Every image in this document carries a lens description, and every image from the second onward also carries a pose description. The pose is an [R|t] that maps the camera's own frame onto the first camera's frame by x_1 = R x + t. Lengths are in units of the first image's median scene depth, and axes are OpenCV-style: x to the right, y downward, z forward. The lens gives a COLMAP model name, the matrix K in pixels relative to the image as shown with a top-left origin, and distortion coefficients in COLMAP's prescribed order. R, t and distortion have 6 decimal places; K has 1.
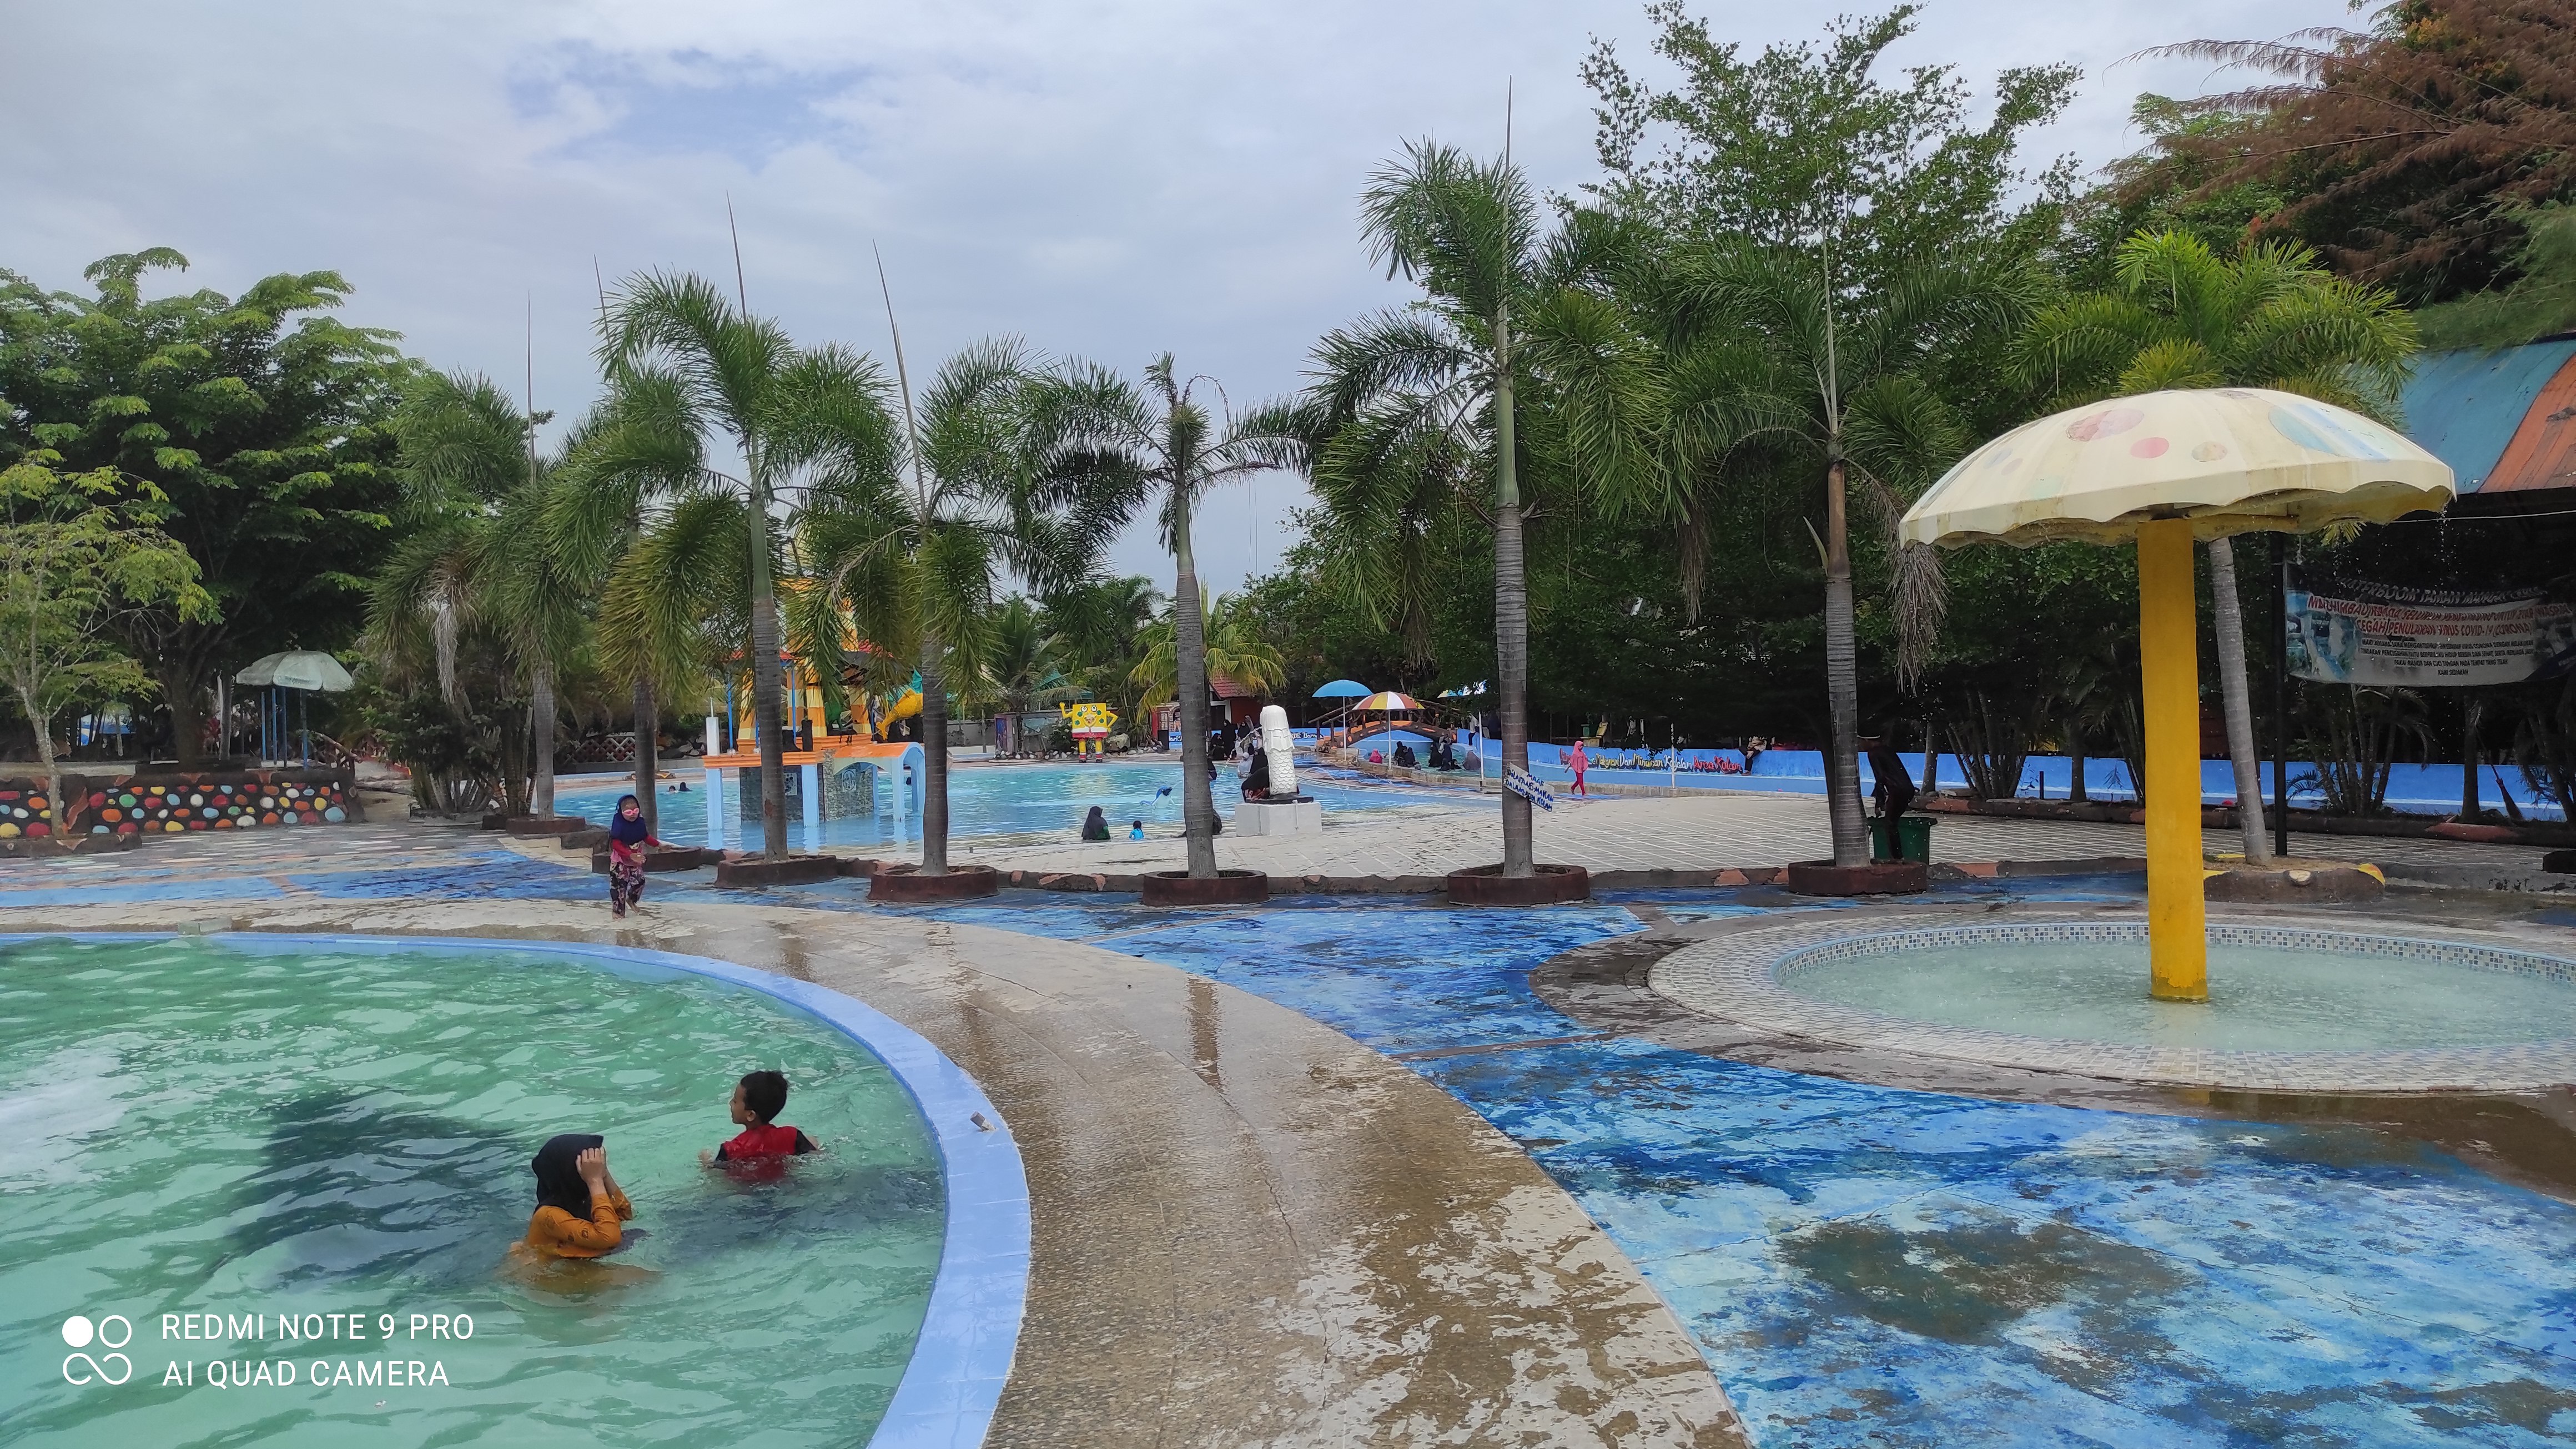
lens RADIAL K [[1900.5, 0, 1288.0], [0, 1900.5, 724.5], [0, 0, 1]] dist [0.056696, -0.061591]
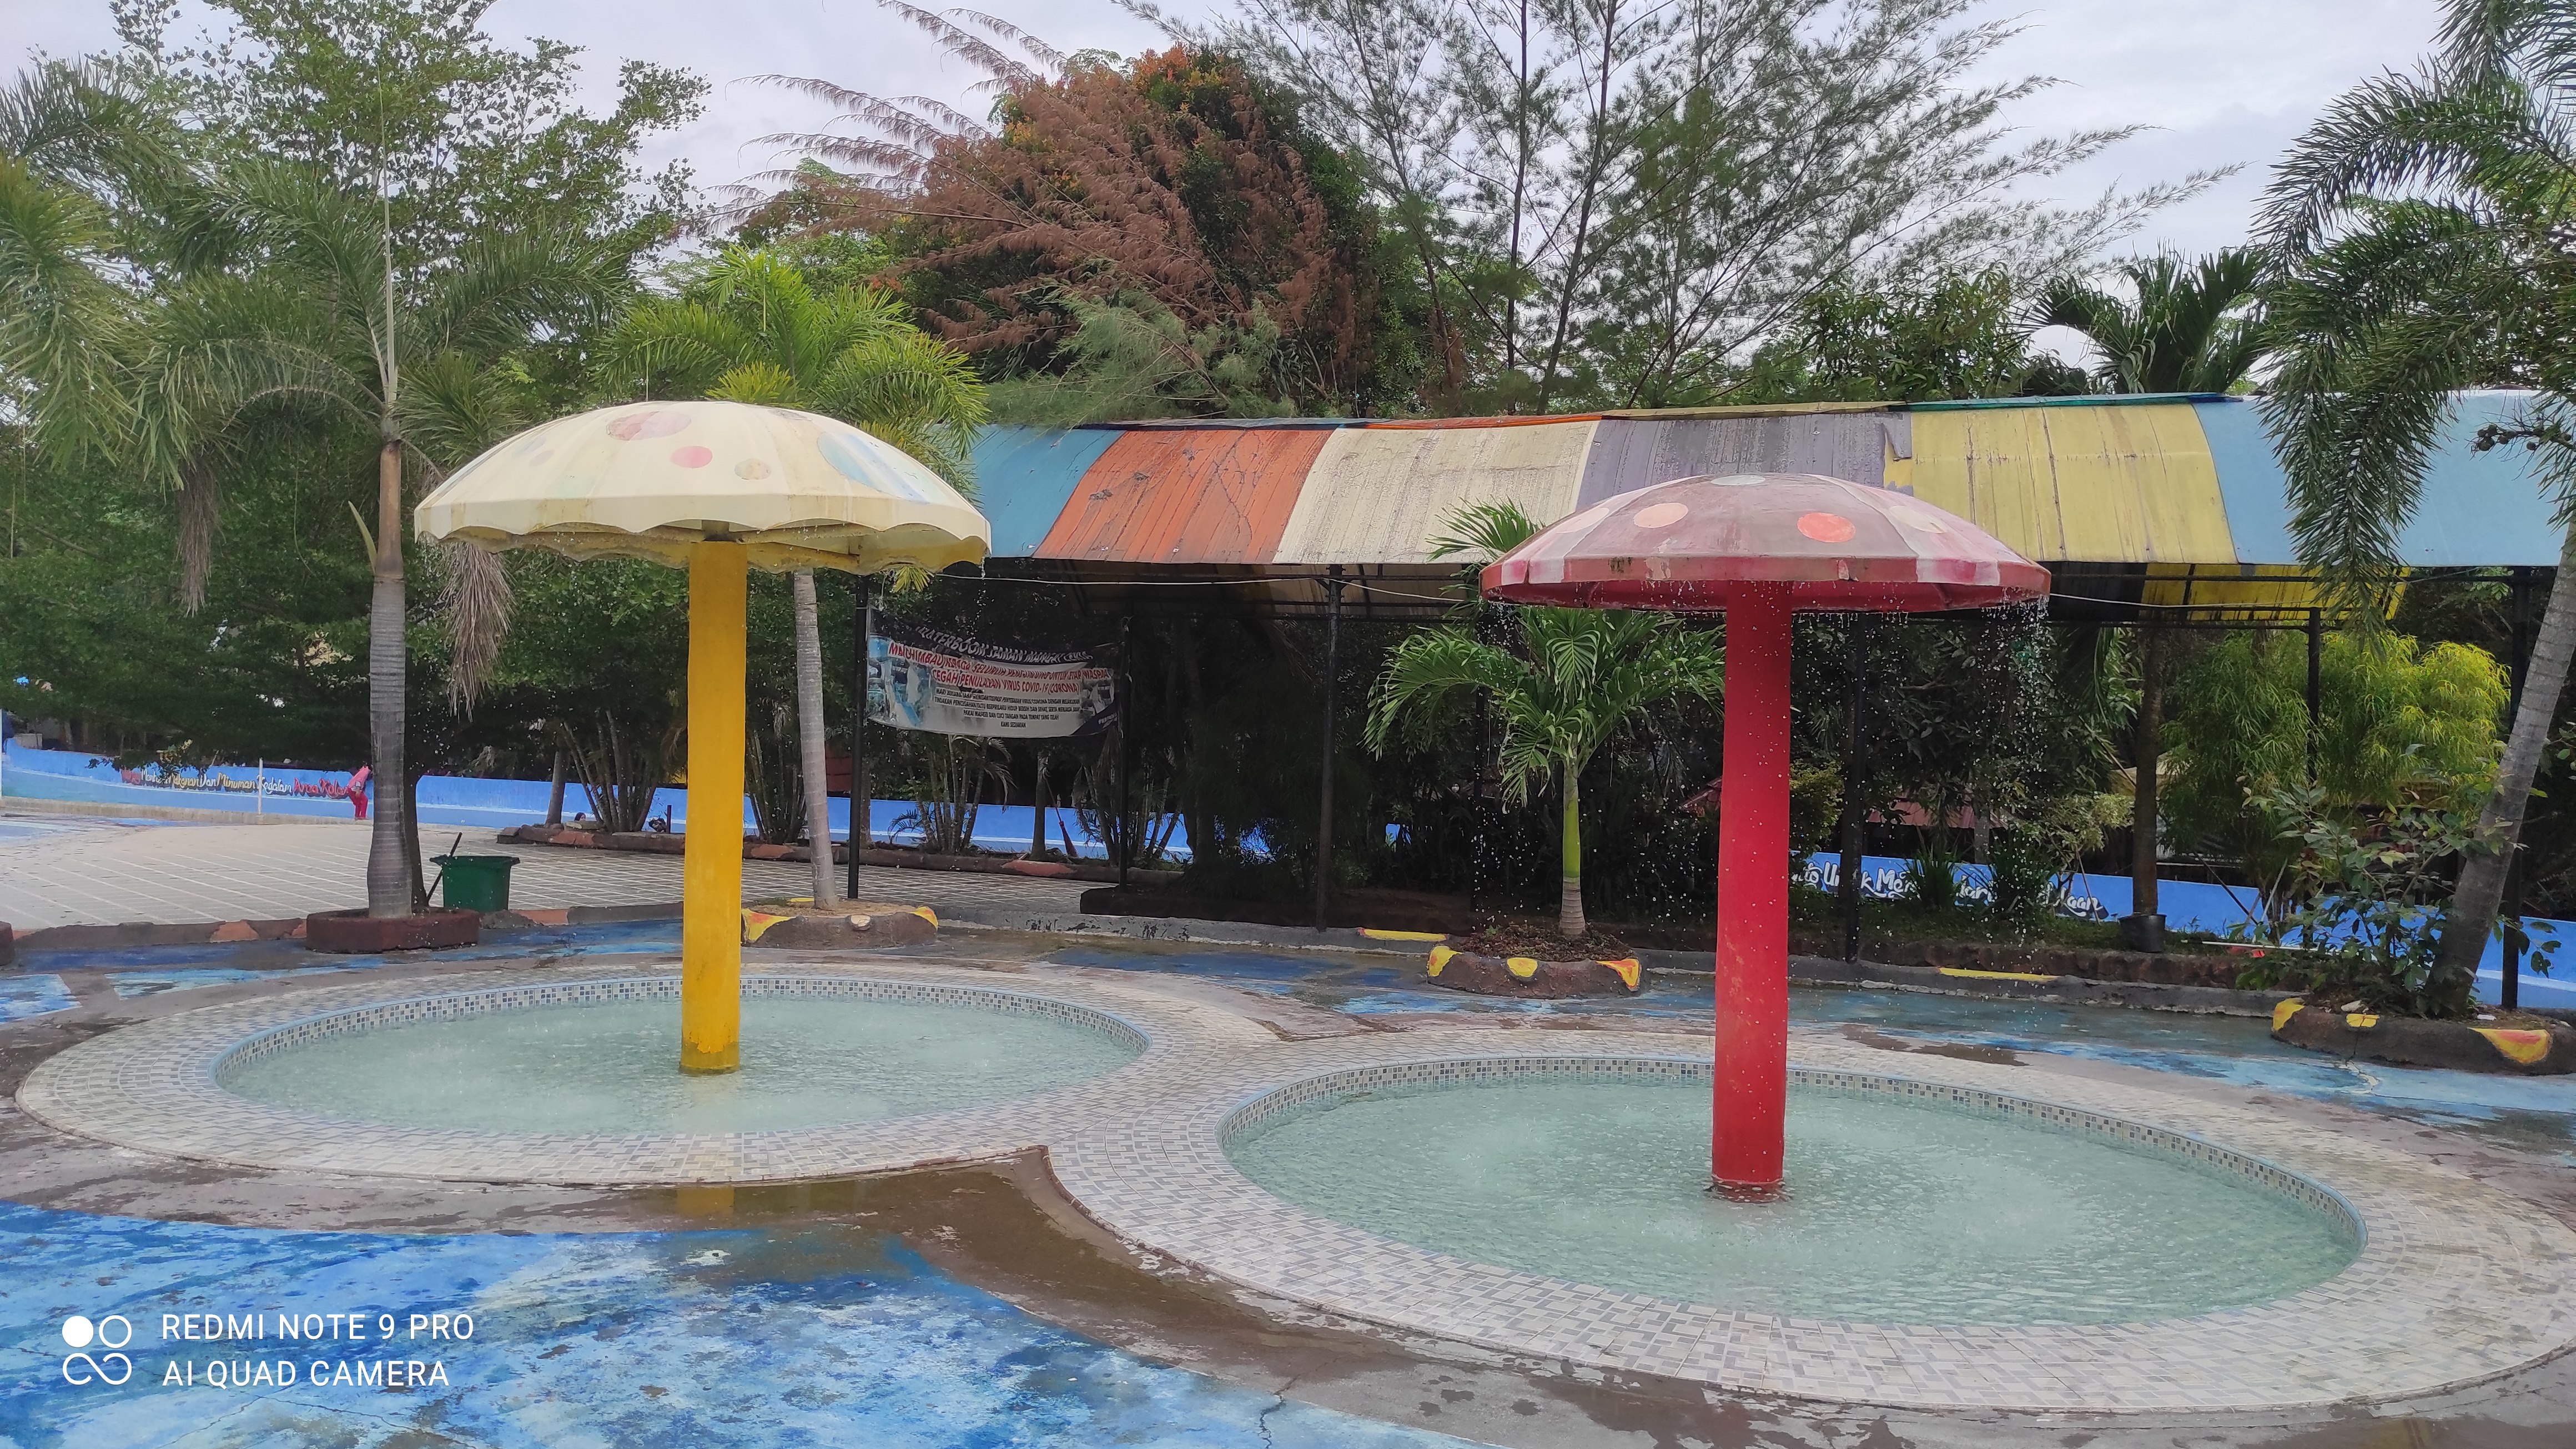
lens RADIAL K [[1900.5, 0, 1288.0], [0, 1900.5, 724.5], [0, 0, 1]] dist [0.056696, -0.061591]
pose [[0.782917, 0.049858, 0.620125, 0.078989], [-0.040633, 0.998753, -0.029000, -0.003096], [-0.620797, -0.002493, 0.783967, 0.083854]]
